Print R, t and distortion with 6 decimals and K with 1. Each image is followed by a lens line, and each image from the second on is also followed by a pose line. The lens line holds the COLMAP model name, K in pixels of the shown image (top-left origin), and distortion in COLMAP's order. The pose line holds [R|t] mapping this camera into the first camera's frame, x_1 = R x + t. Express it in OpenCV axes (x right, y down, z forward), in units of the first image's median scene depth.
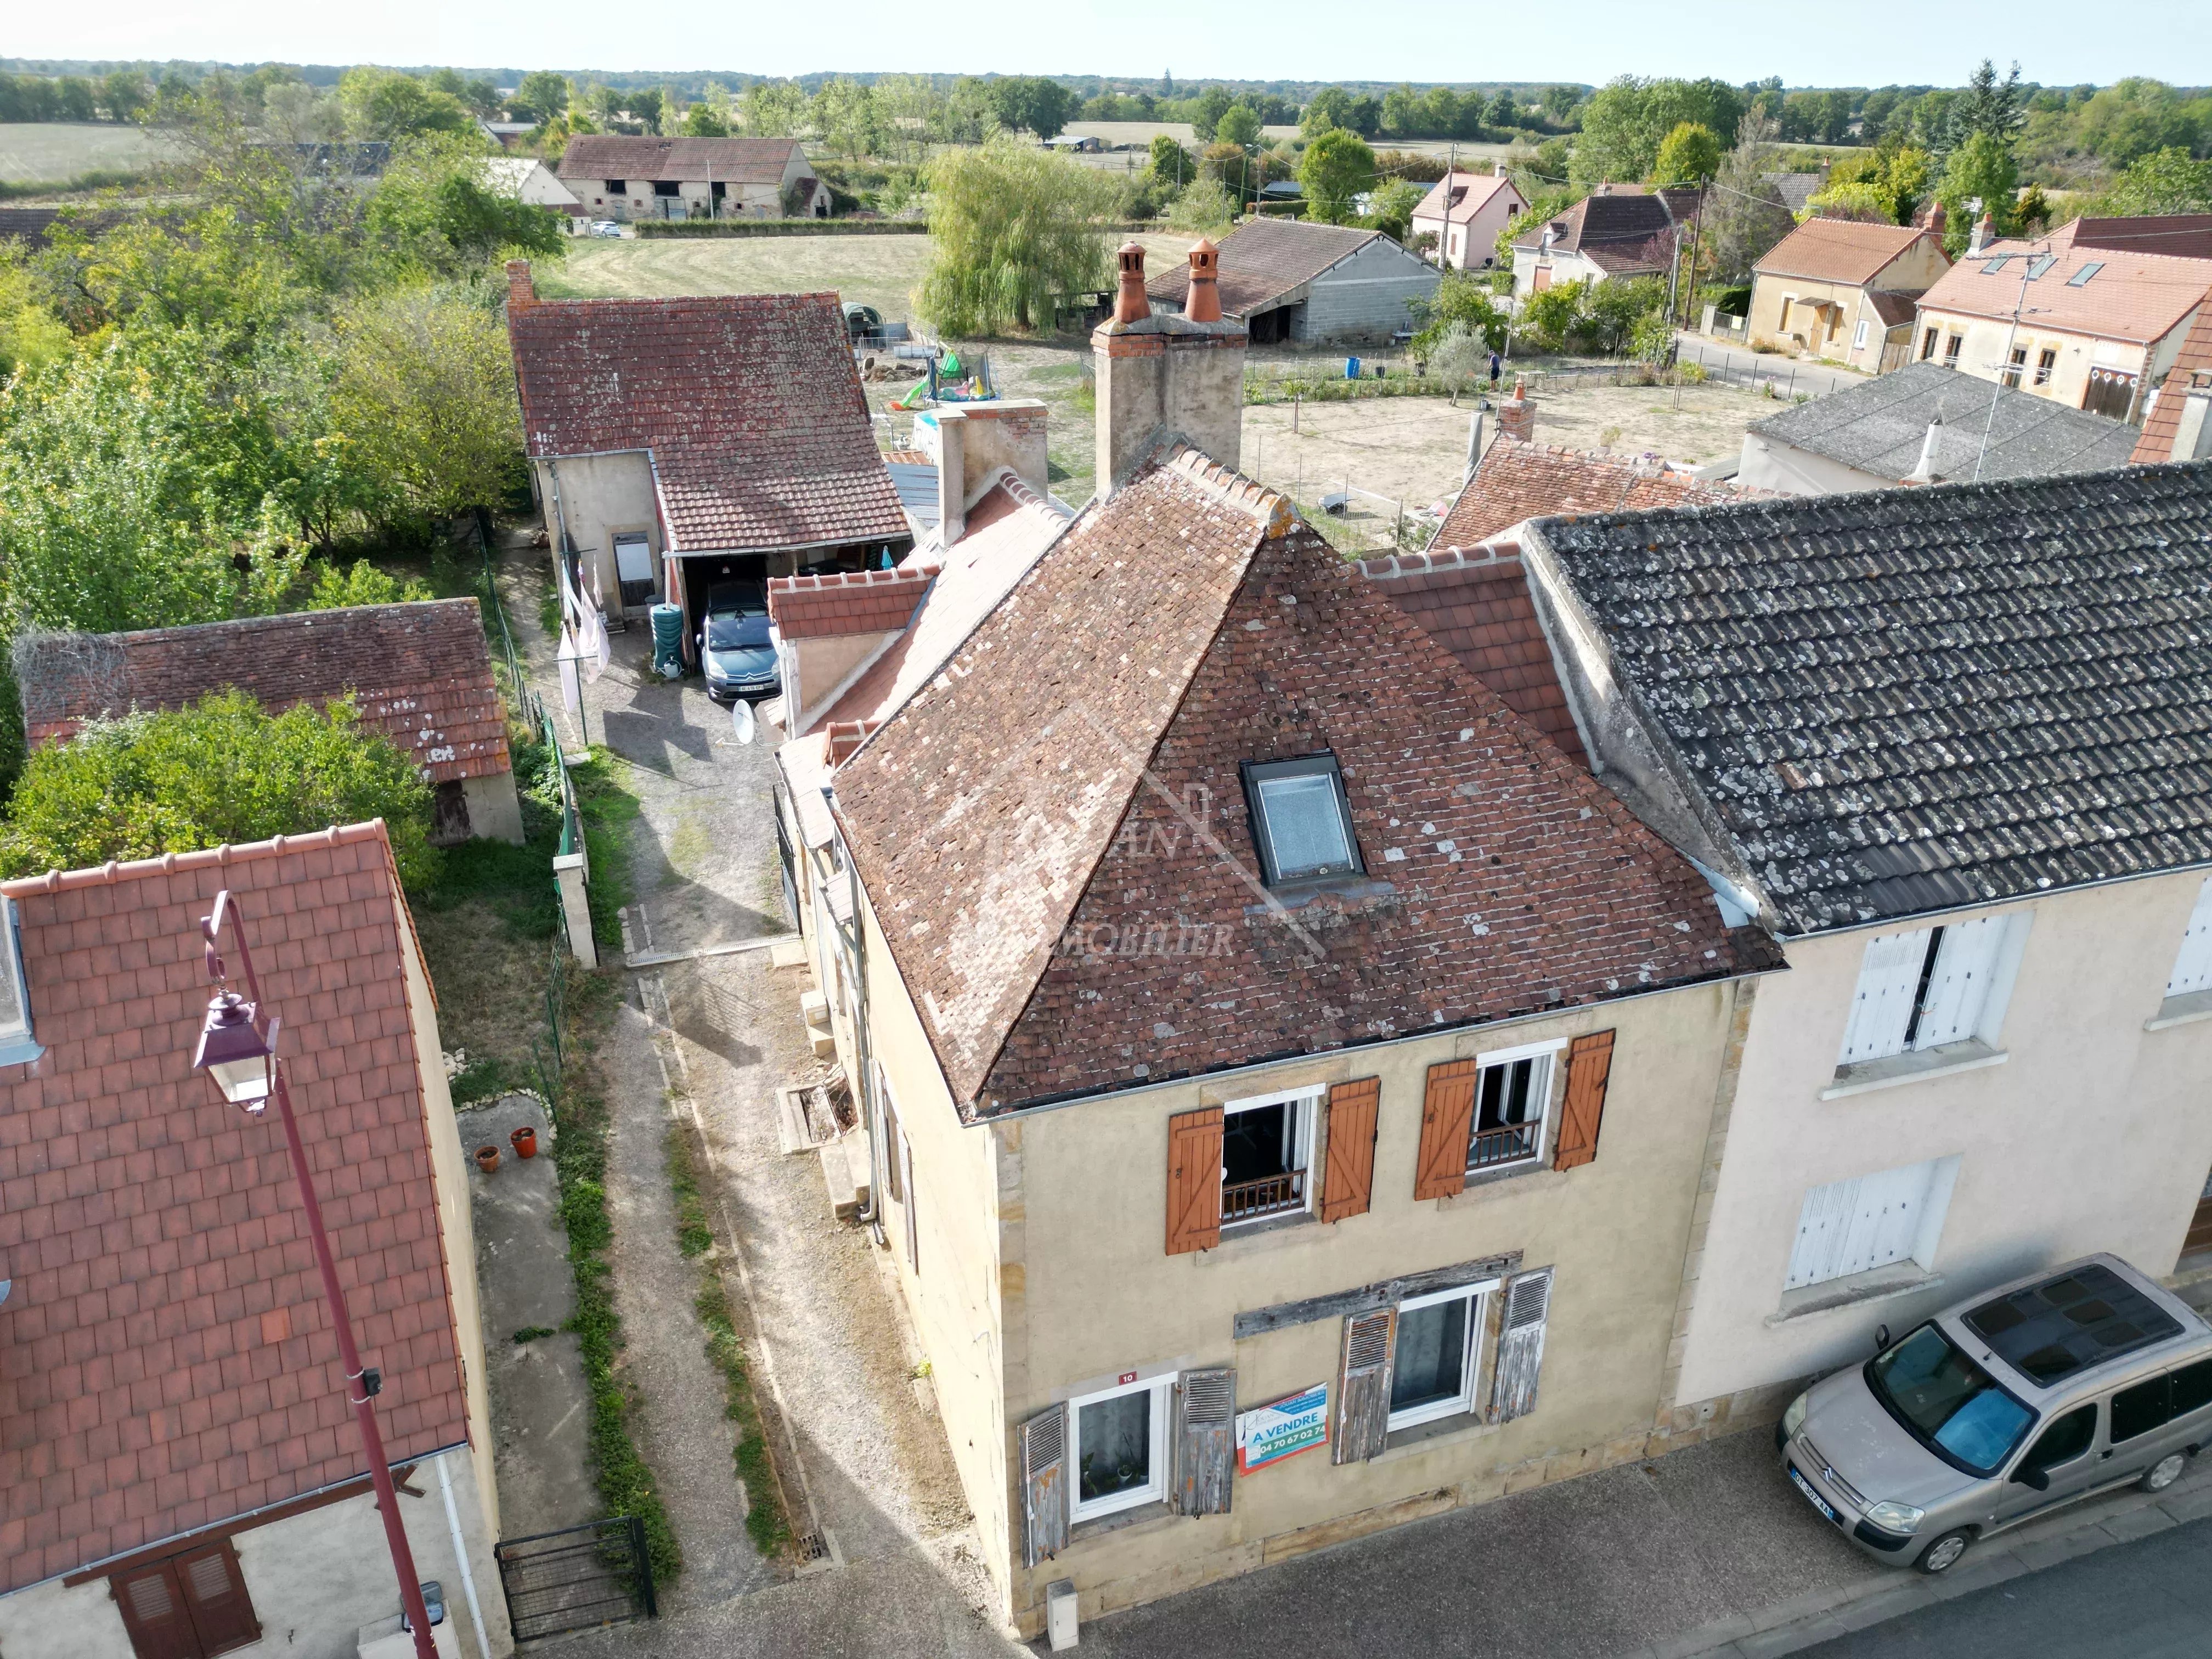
lens RADIAL K [[1531.2, 0, 1106.0], [0, 1531.2, 829.5], [0, 0, 1]] dist [0.073799, -0.082833]
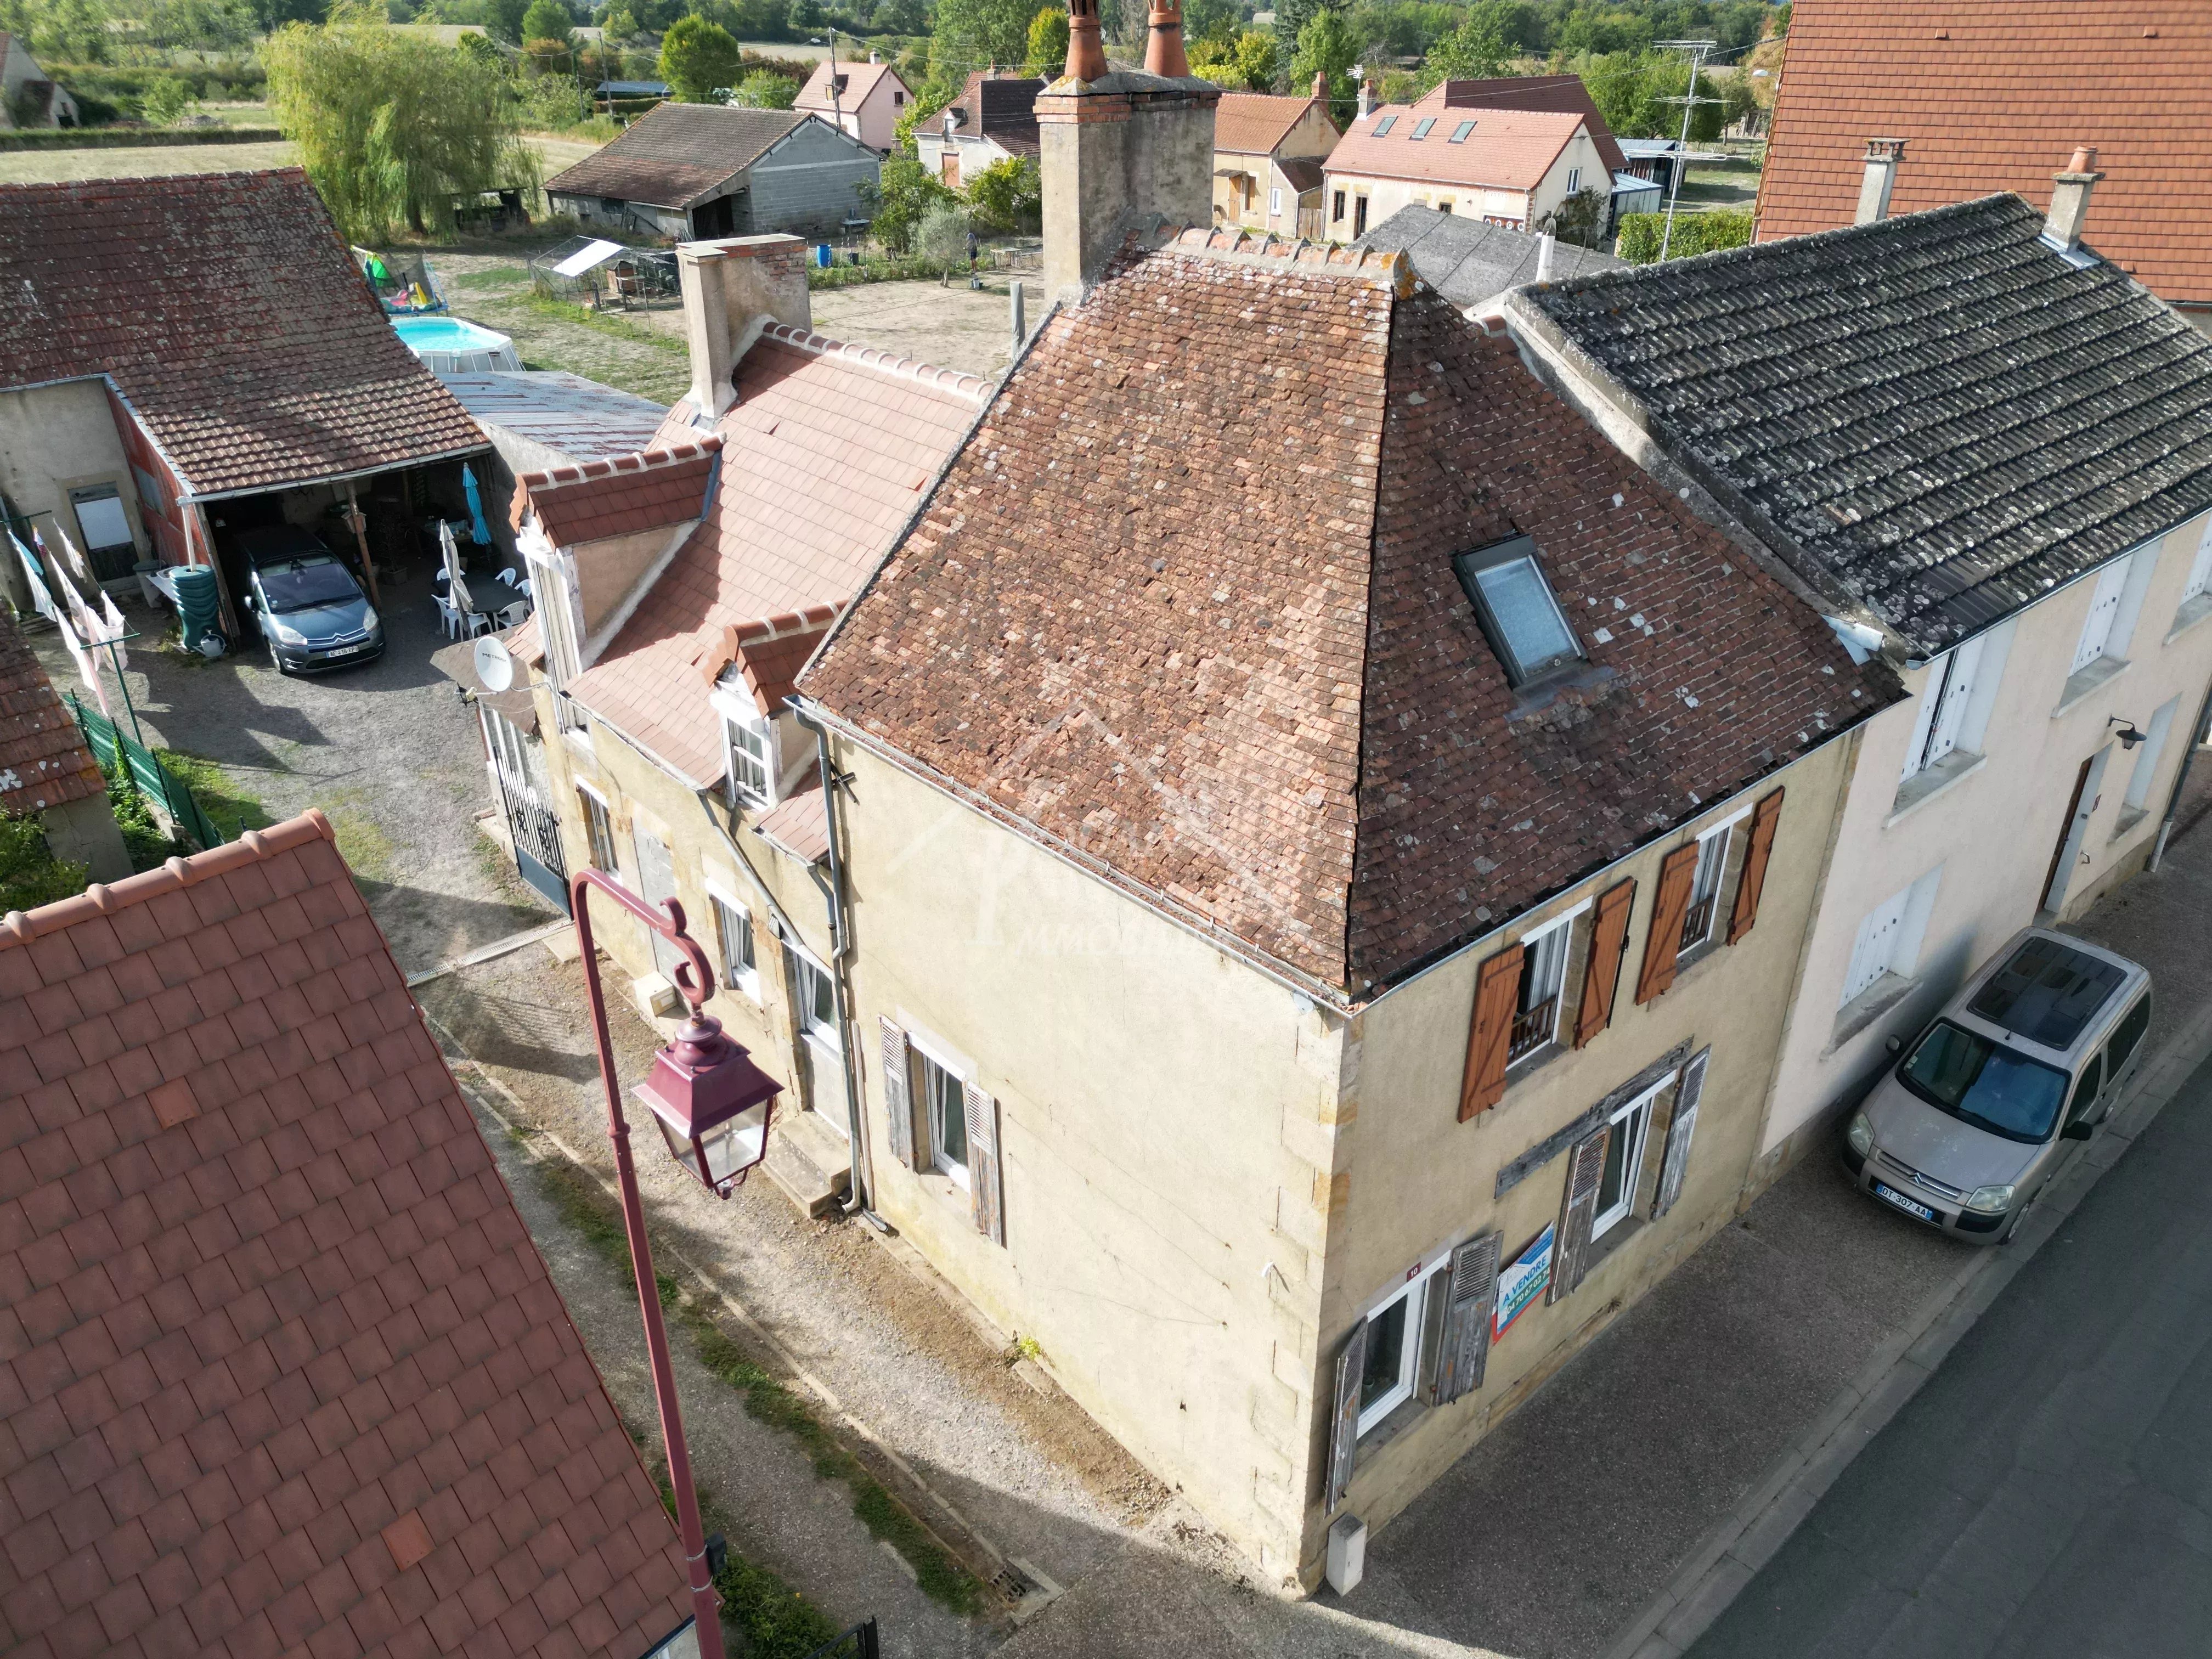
lens RADIAL K [[1531.2, 0, 1106.0], [0, 1531.2, 829.5], [0, 0, 1]] dist [0.073799, -0.082833]
pose [[0.922078, -0.185461, 0.339672, -0.256354], [0.168223, 0.982514, 0.079792, 0.004238], [-0.348531, -0.016434, 0.937153, 0.152006]]
